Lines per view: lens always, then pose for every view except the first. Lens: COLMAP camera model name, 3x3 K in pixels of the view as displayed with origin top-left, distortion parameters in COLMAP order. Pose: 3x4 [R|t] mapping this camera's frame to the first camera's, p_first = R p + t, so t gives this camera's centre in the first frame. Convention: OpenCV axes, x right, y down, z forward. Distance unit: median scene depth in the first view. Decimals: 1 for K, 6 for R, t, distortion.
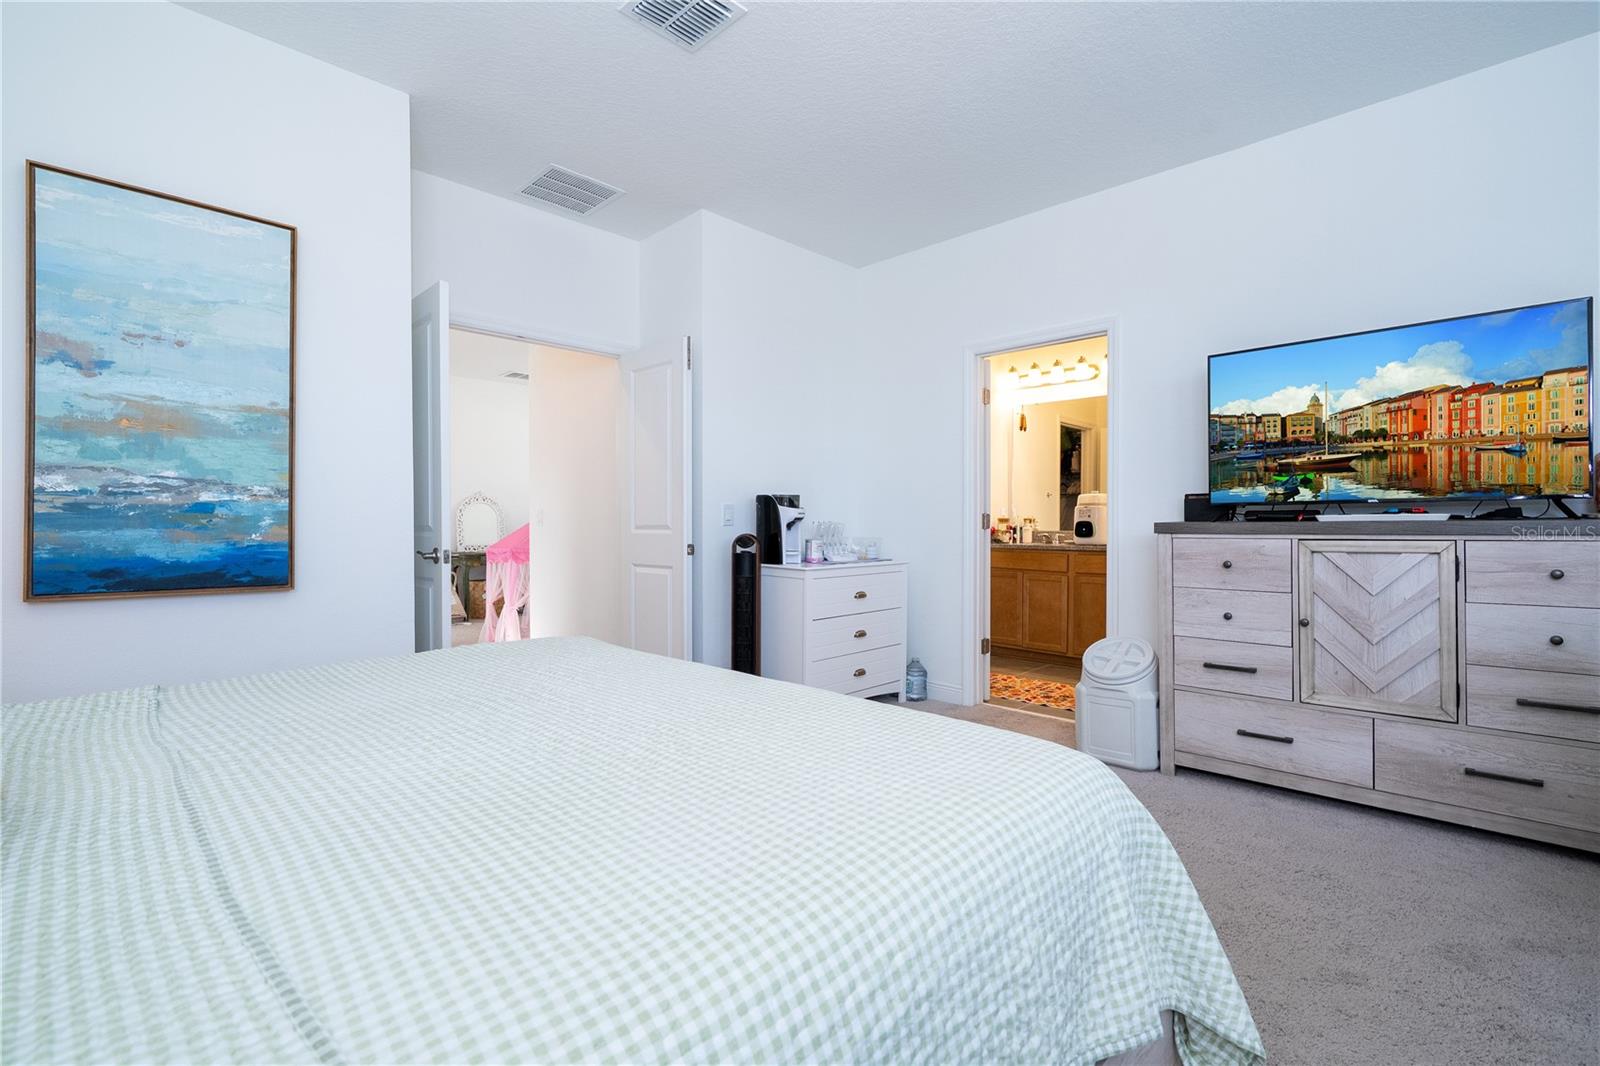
lens RADIAL K [[720.4, 0, 803.0], [0, 720.4, 523.2], [0, 0, 1]] dist [-0.004405, 0.002427]
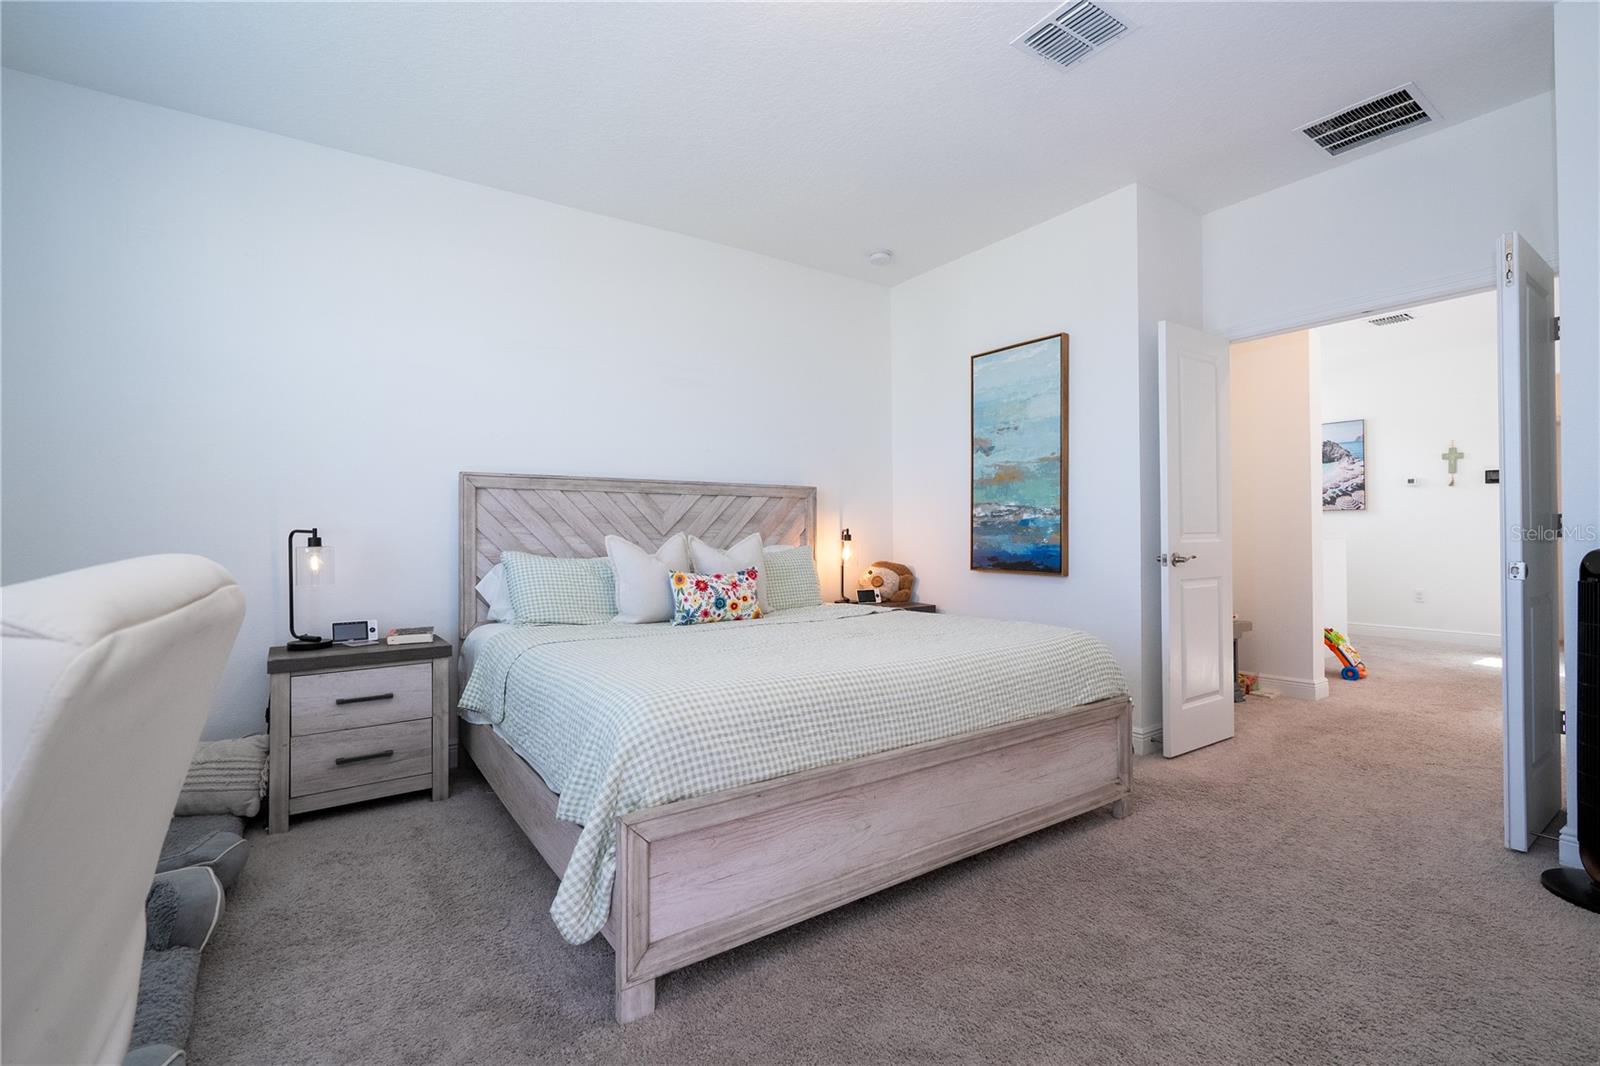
lens RADIAL K [[720.4, 0, 812.5], [0, 720.4, 527.8], [0, 0, 1]] dist [-0.004405, 0.002427]
pose [[-0.188538, -0.006848, -0.982042, 0.829589], [0.001134, 0.999974, -0.007190, 0.002007], [0.982065, -0.002469, -0.188525, 0.752511]]
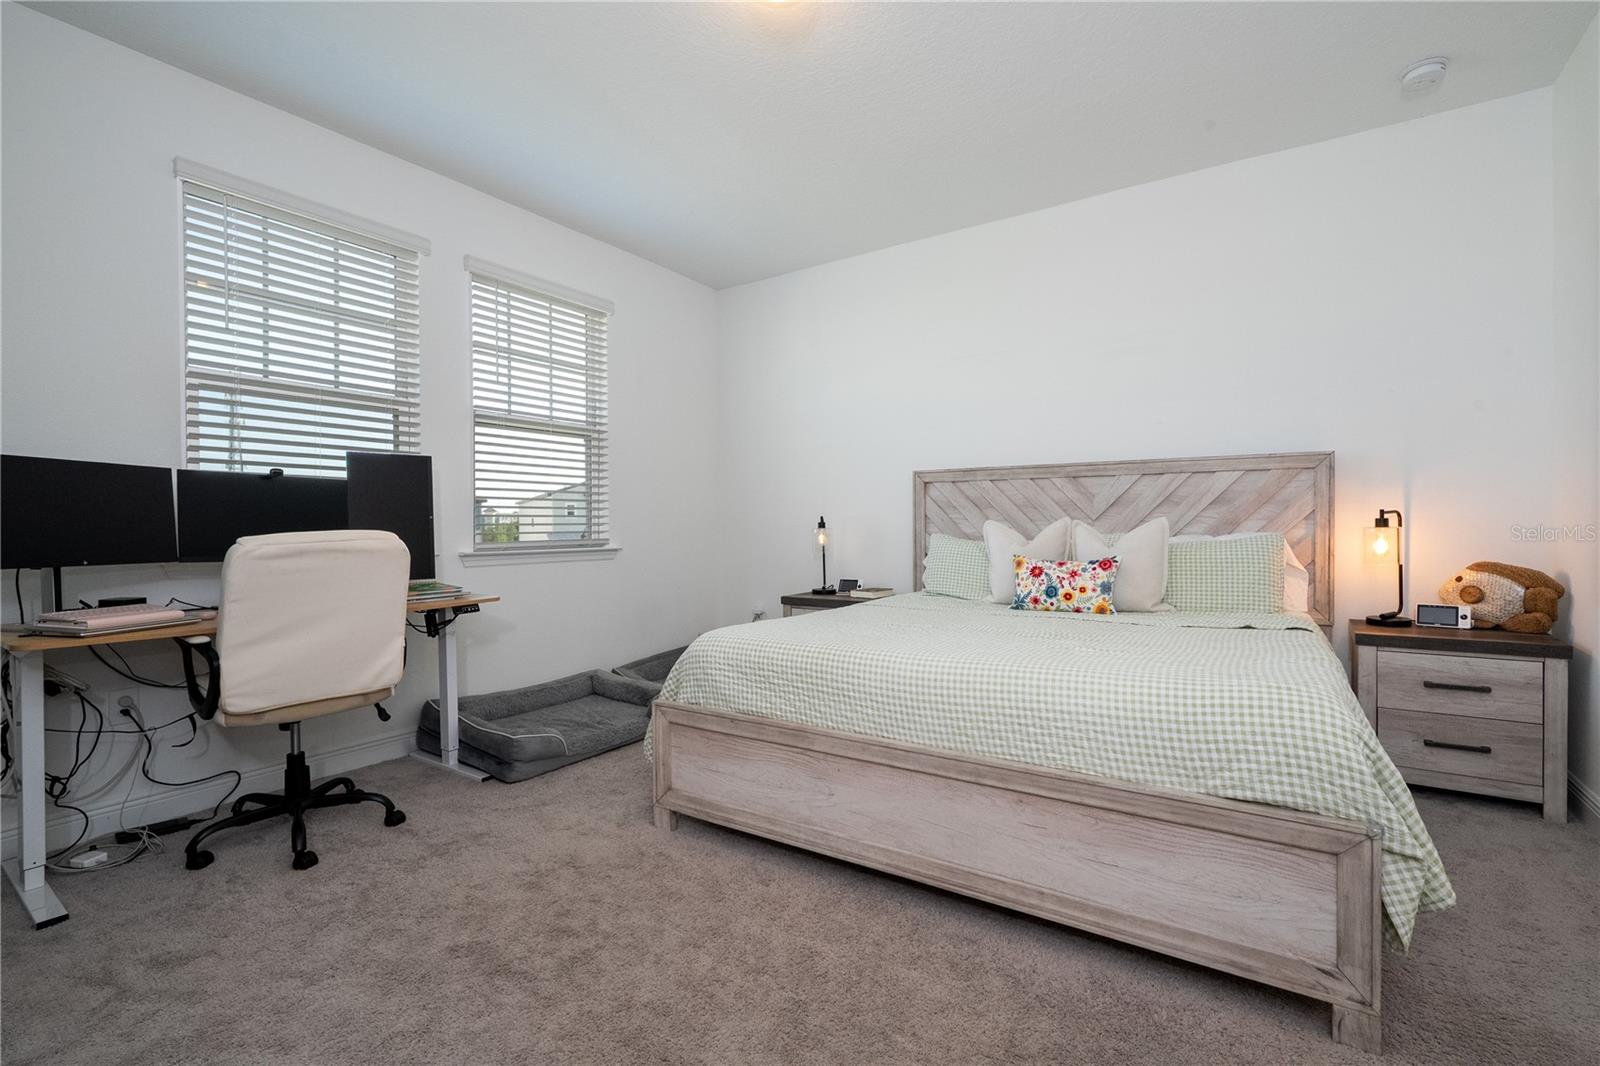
lens RADIAL K [[720.4, 0, 810.6], [0, 720.4, 527.1], [0, 0, 1]] dist [-0.004405, 0.002427]
pose [[-0.983375, 0.009358, -0.181347, 0.229312], [0.007471, 0.999911, 0.011086, 0.000565], [0.181434, 0.009546, -0.983357, 1.472142]]
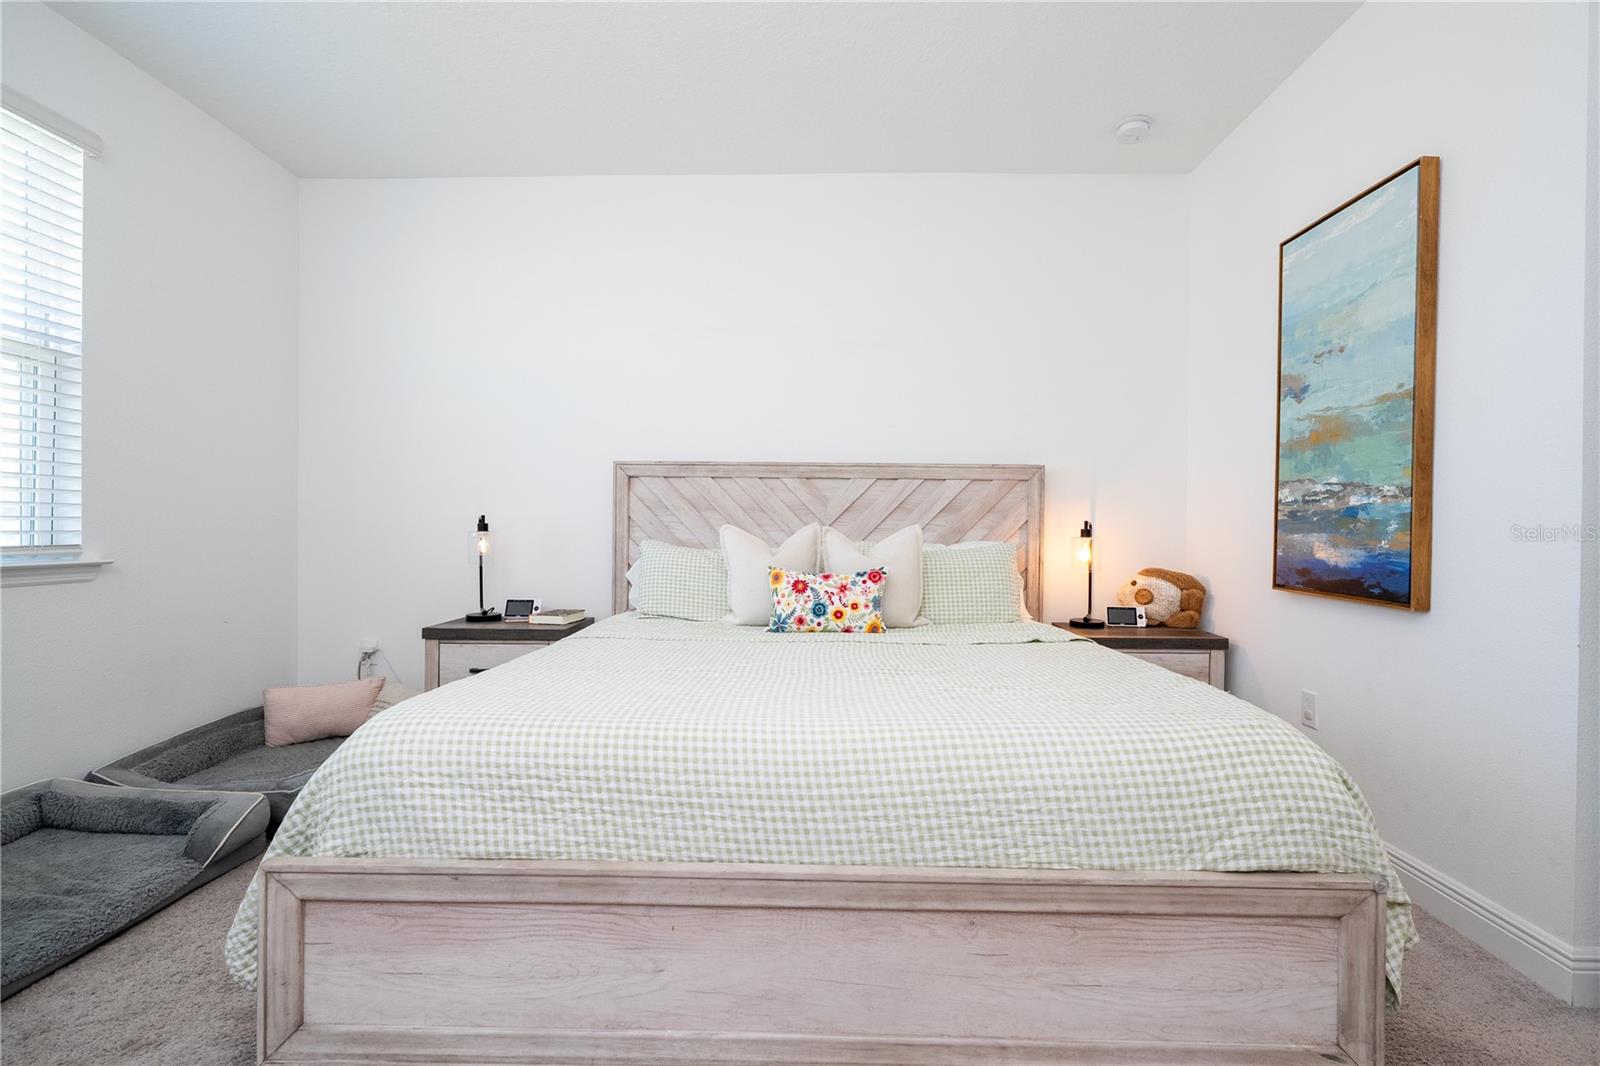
lens RADIAL K [[720.4, 0, 810.5], [0, 720.4, 529.7], [0, 0, 1]] dist [-0.004405, 0.002427]
pose [[-0.734420, -0.003784, -0.678685, 0.323418], [-0.012083, 0.999899, 0.007501, 0.003284], [0.678588, 0.013709, -0.734391, 1.102869]]
